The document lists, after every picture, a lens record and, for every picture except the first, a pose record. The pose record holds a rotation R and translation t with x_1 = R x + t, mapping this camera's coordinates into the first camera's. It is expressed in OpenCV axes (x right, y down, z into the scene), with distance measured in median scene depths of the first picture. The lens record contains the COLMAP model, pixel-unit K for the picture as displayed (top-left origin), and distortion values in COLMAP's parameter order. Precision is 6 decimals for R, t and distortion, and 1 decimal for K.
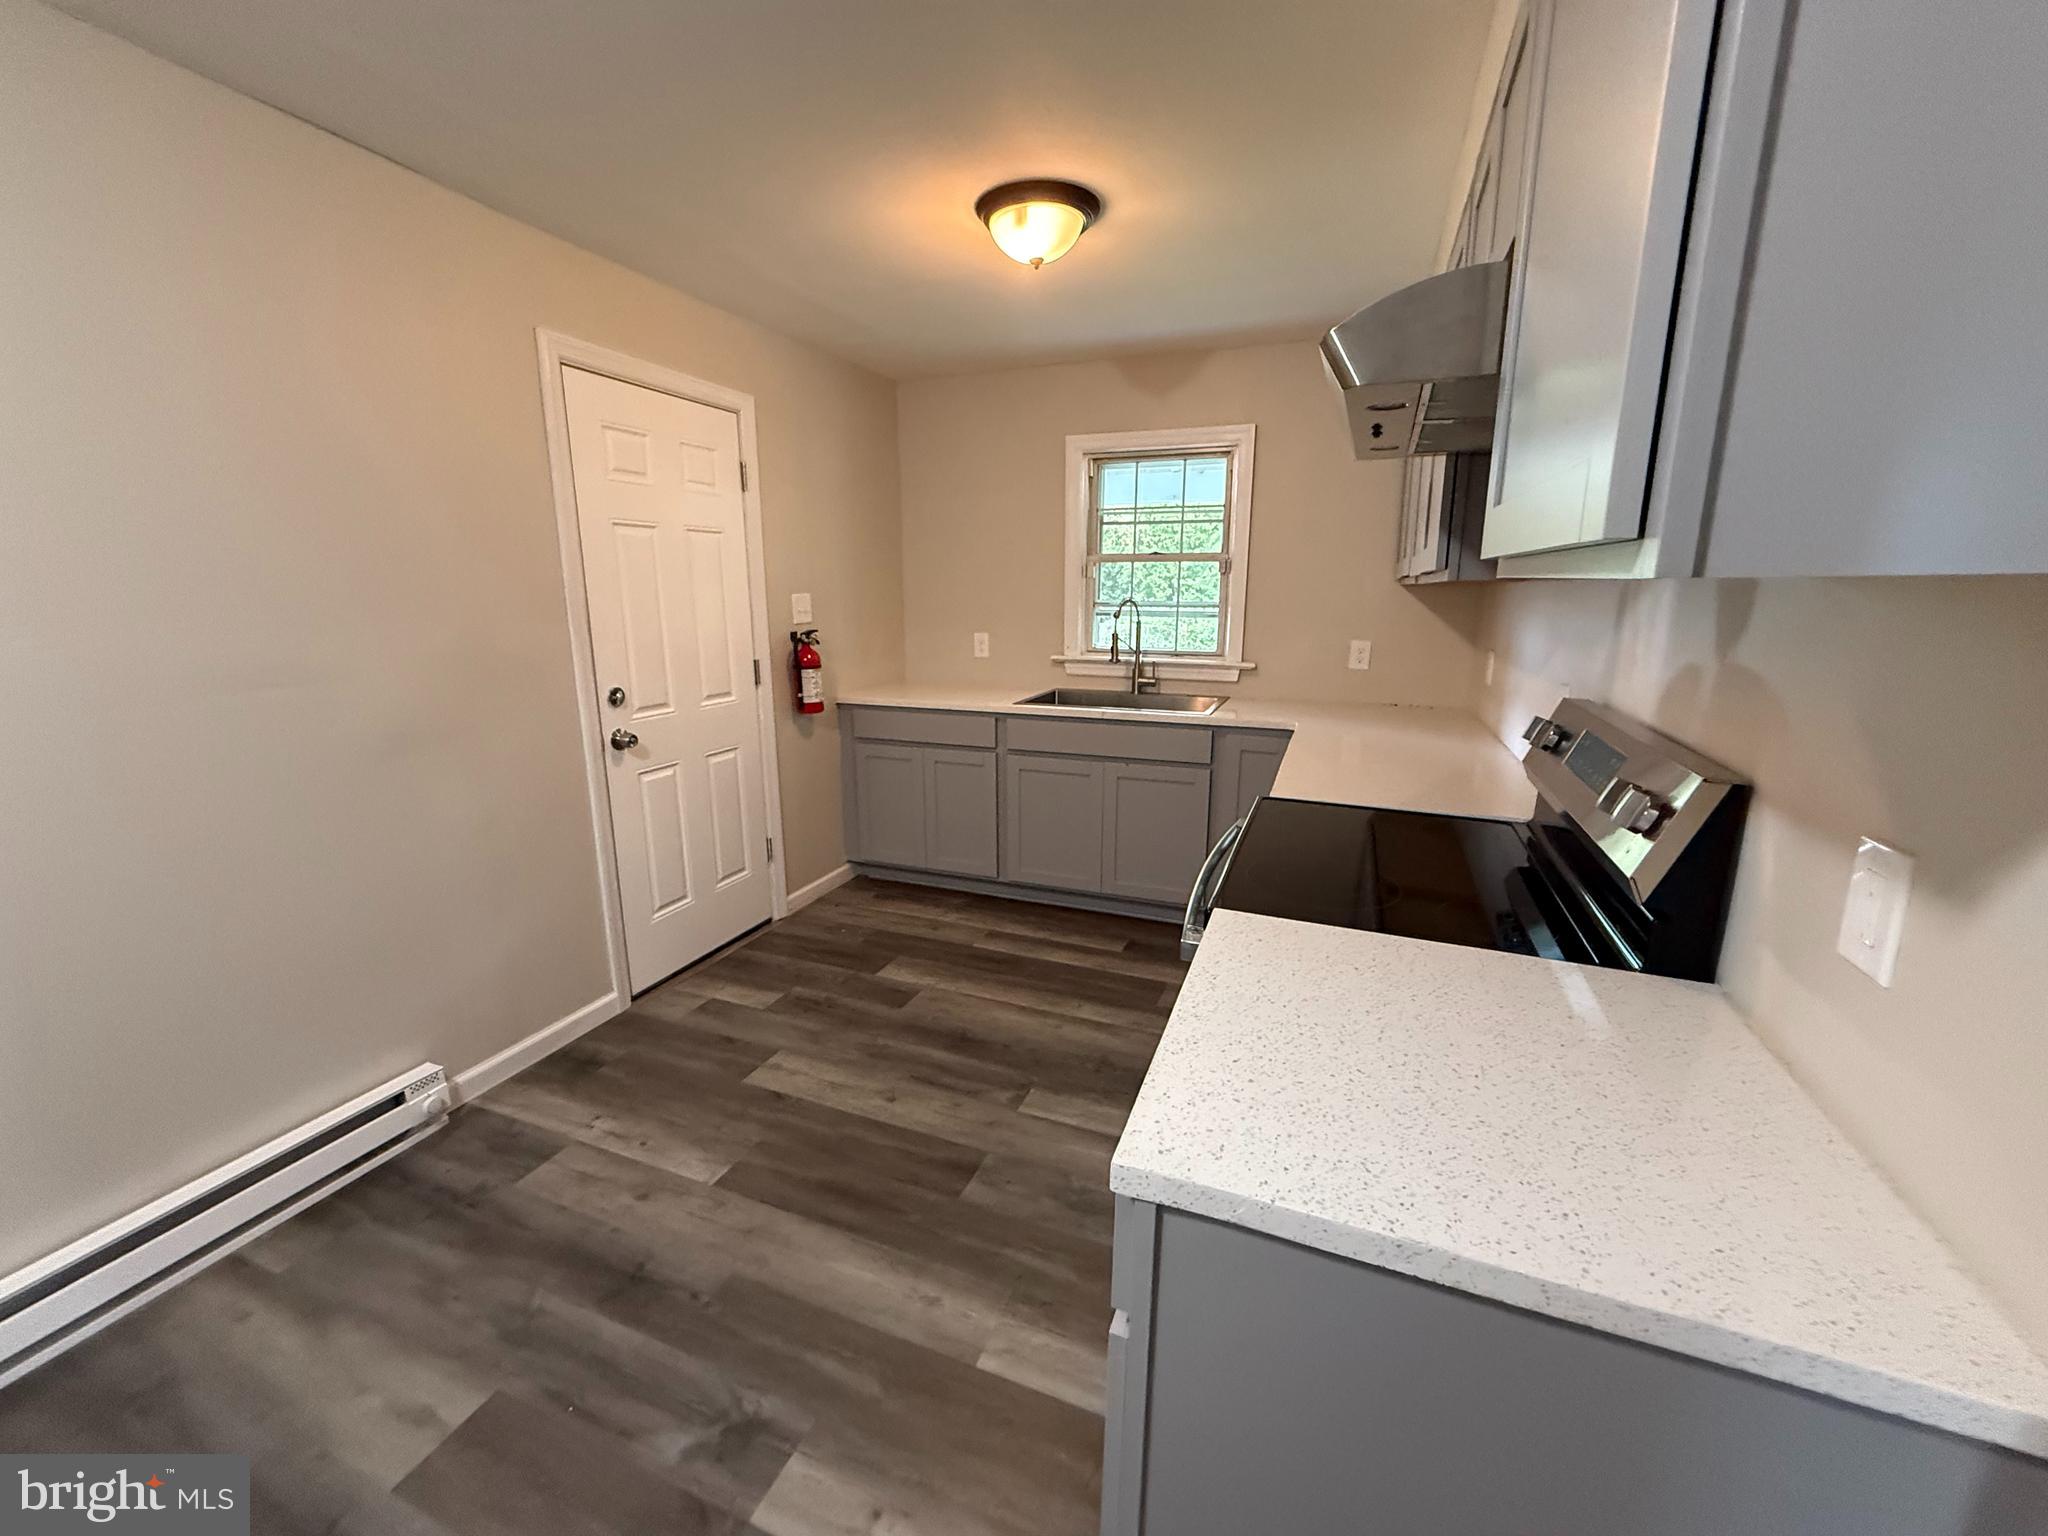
lens RADIAL K [[818.5, 0, 1019.4], [0, 818.5, 768.8], [0, 0, 1]] dist [-0.000119, 0.000429]
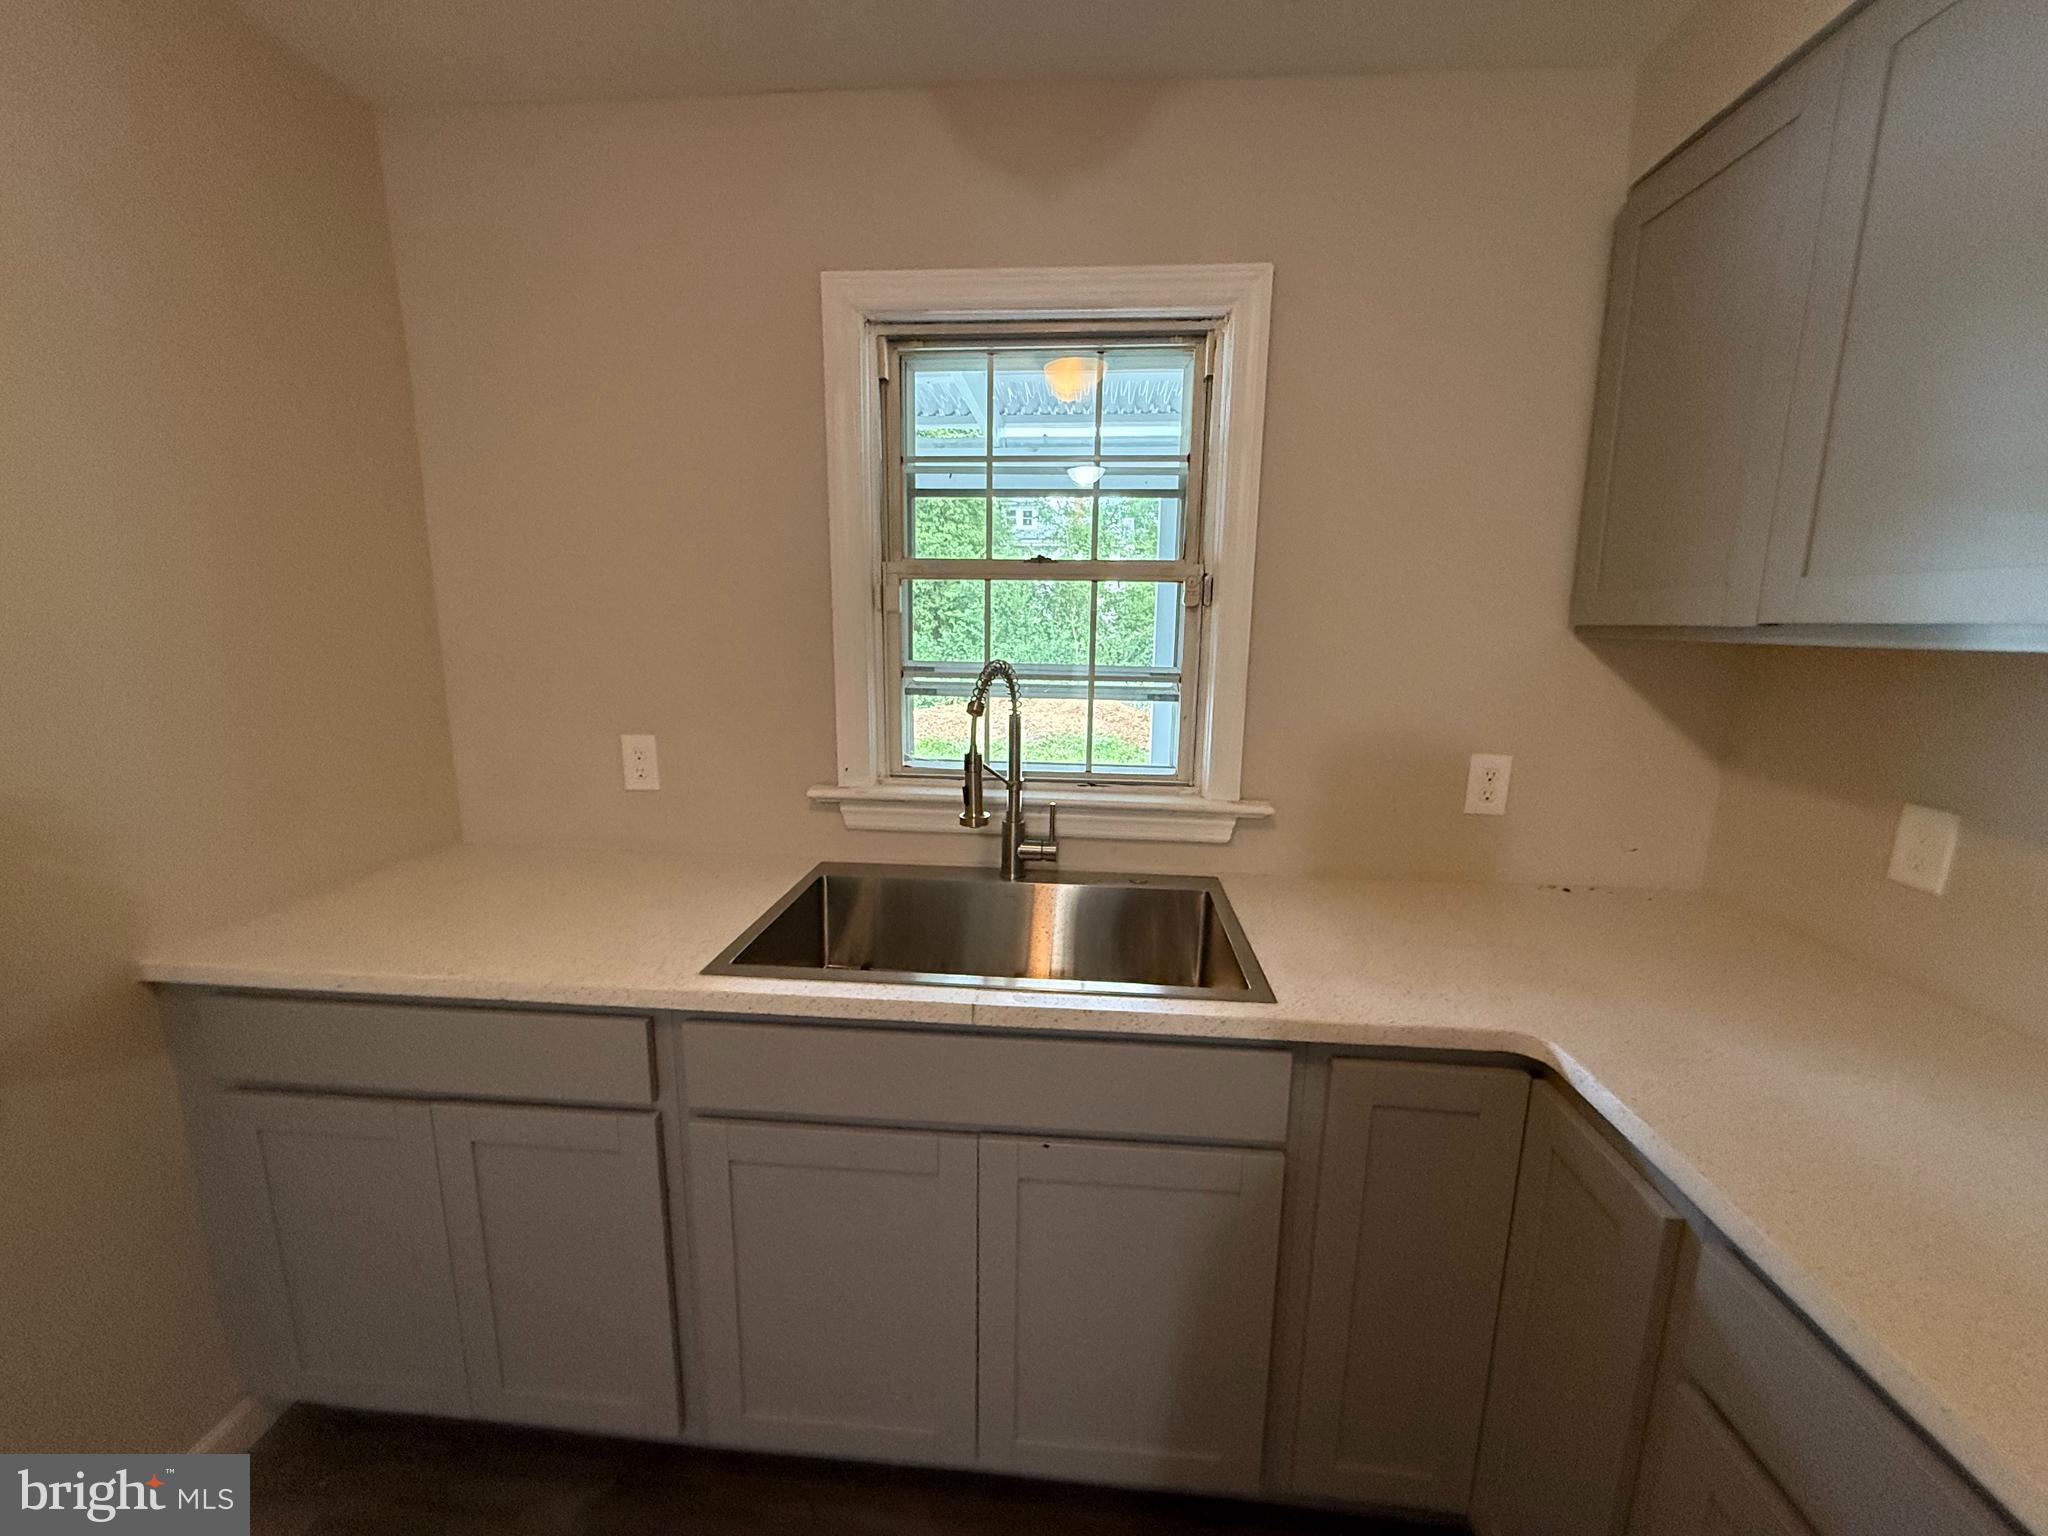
lens RADIAL K [[818.5, 0, 1019.5], [0, 818.5, 771.1], [0, 0, 1]] dist [-0.000119, 0.000429]
pose [[0.958332, -0.041880, 0.282571, 0.027615], [0.051120, 0.998369, -0.025404, -0.150358], [-0.281046, 0.038791, 0.958910, 0.633691]]
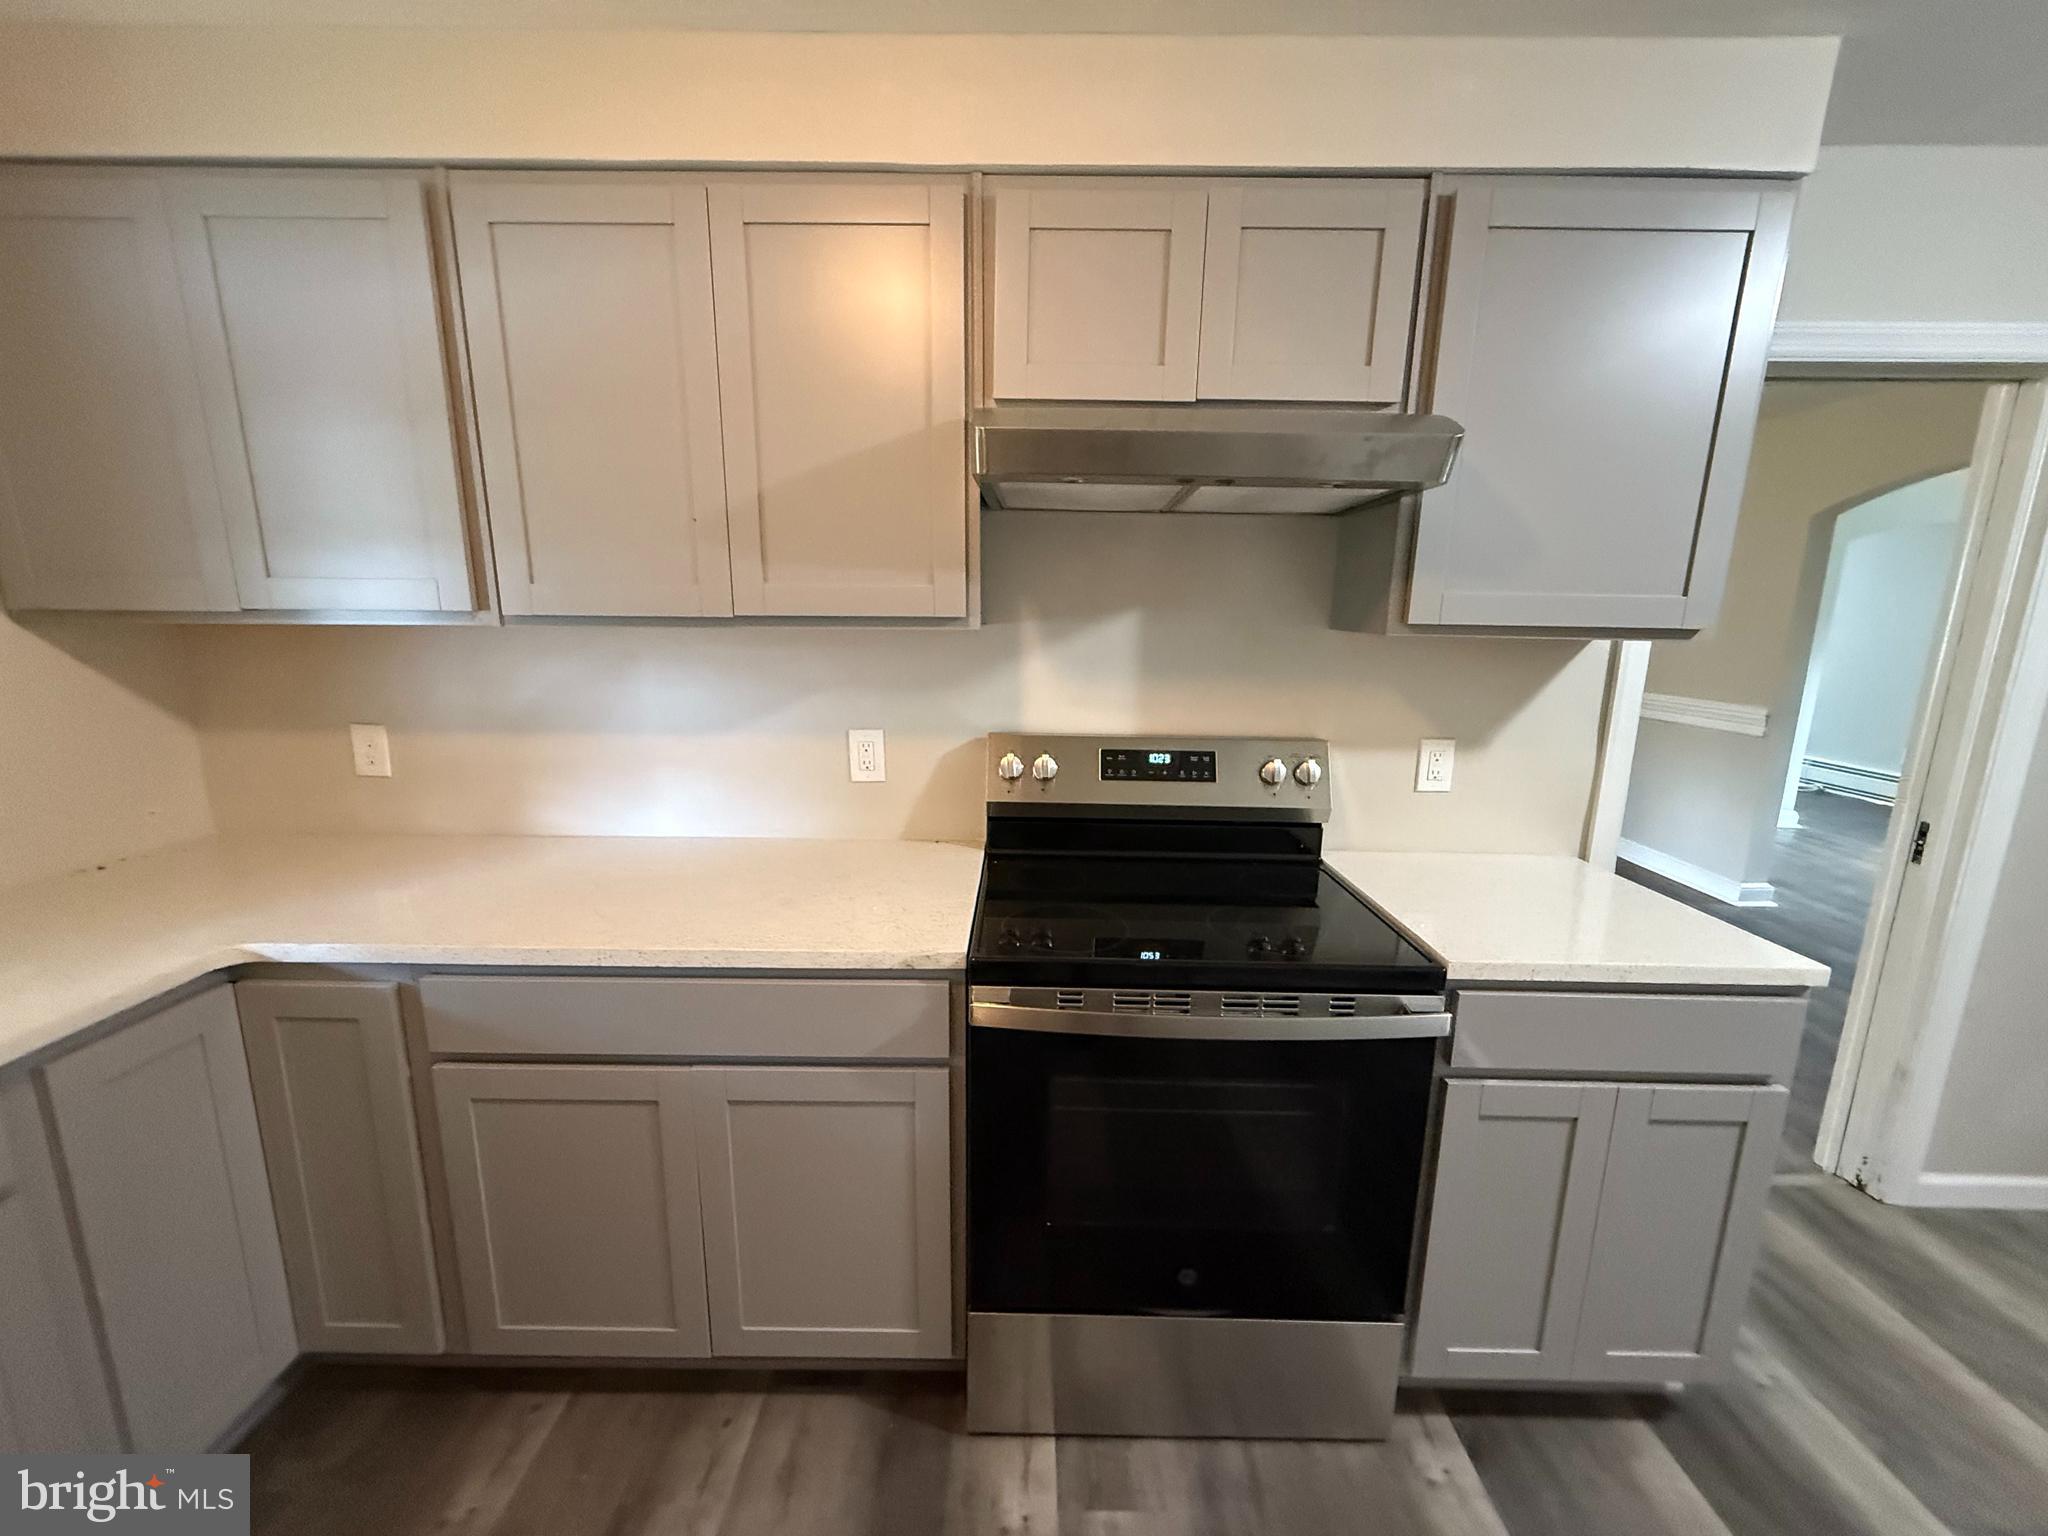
lens RADIAL K [[818.5, 0, 1018.4], [0, 818.5, 768.6], [0, 0, 1]] dist [-0.000119, 0.000429]
pose [[-0.366241, -0.185549, 0.911833, -0.168813], [0.192113, 0.943728, 0.269202, -0.159595], [-0.910473, 0.273767, -0.309986, 0.639484]]
